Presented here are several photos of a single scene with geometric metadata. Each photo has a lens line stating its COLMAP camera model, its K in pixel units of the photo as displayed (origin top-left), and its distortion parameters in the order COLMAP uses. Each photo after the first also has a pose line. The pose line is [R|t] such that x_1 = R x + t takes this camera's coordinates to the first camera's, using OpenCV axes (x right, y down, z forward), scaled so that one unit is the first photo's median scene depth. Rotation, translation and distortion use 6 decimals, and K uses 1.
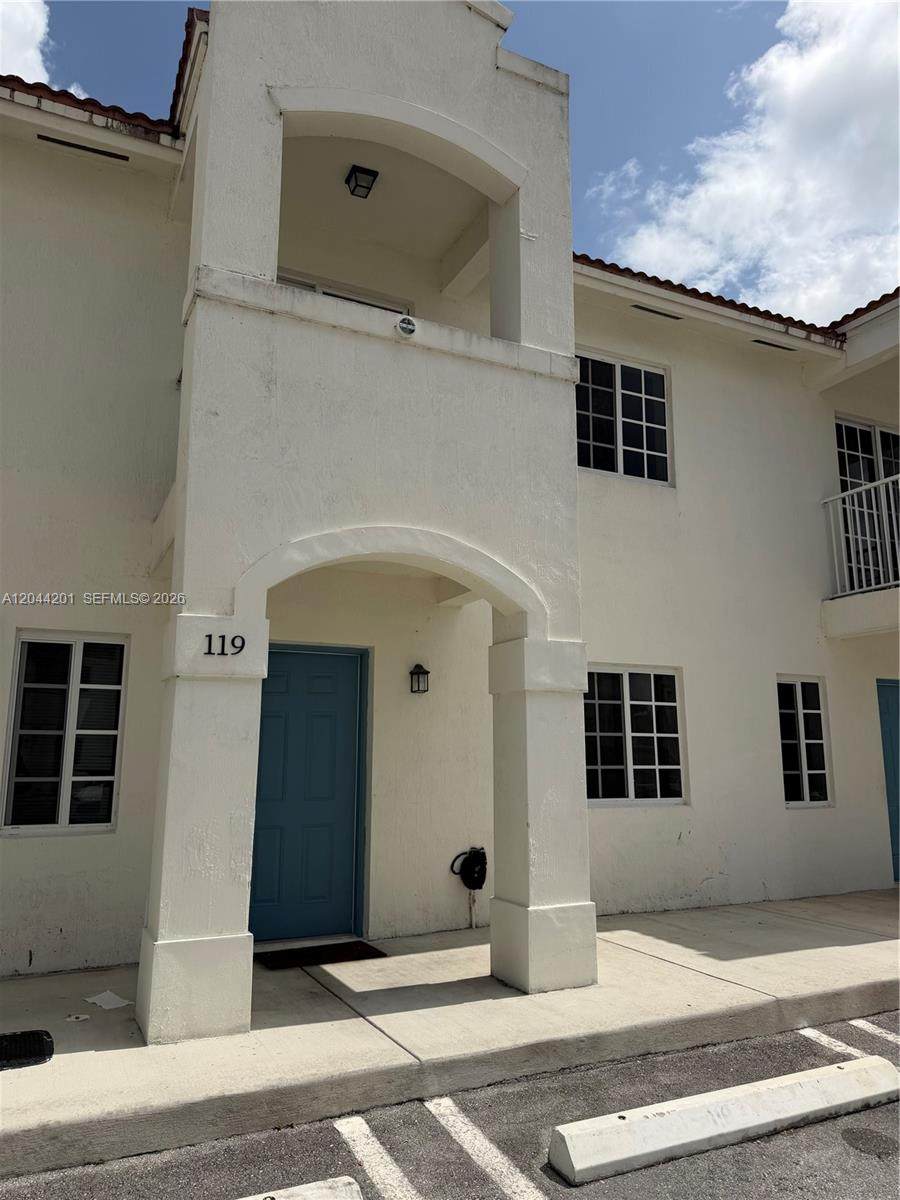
lens RADIAL K [[845.3, 0, 450.0], [0, 845.3, 600.0], [0, 0, 1]] dist [0.057083, -0.065707]
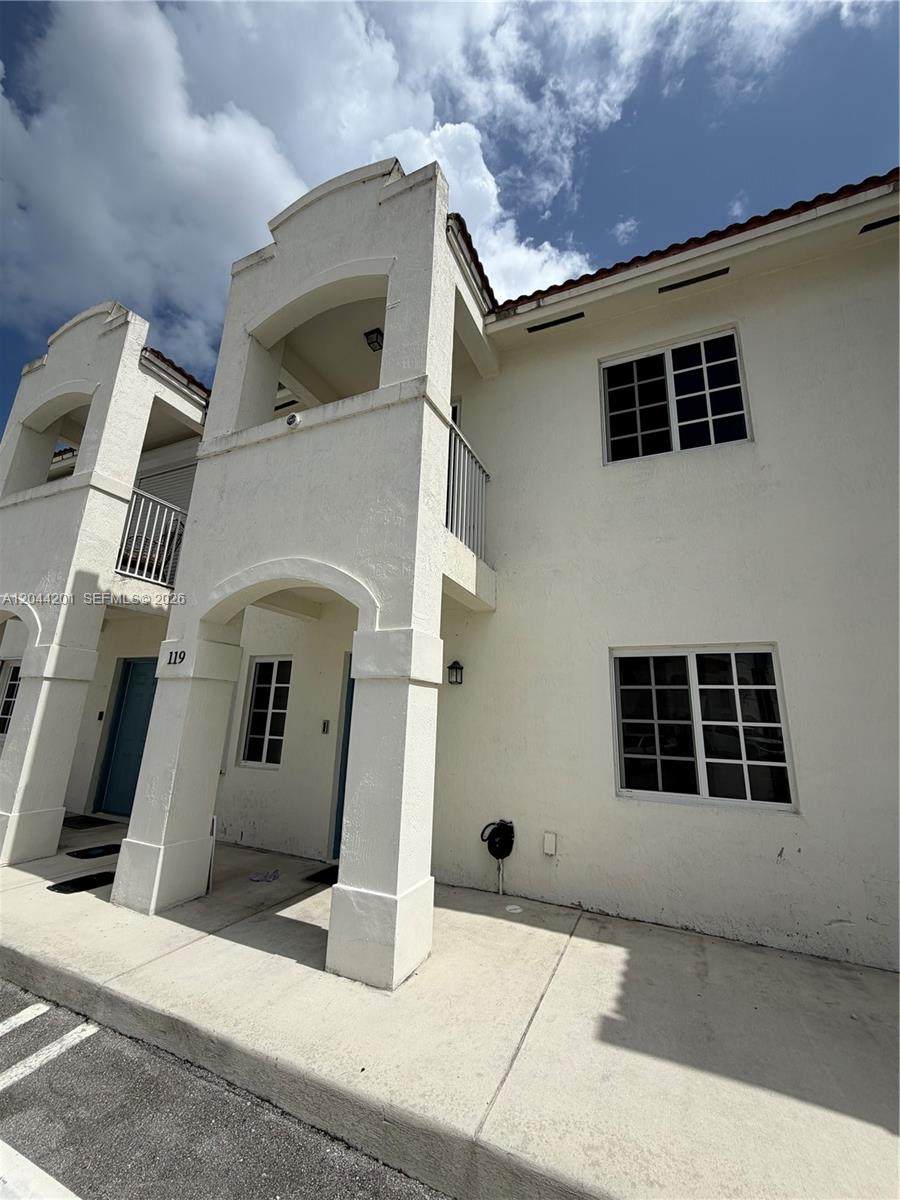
lens RADIAL K [[475.1, 0, 450.0], [0, 475.1, 600.0], [0, 0, 1]] dist [-0.000616, 0.000503]
pose [[0.635884, -0.164451, -0.754061, 0.620230], [0.105514, 0.986385, -0.126141, 0.091928], [0.764538, 0.000647, 0.644578, 0.656749]]
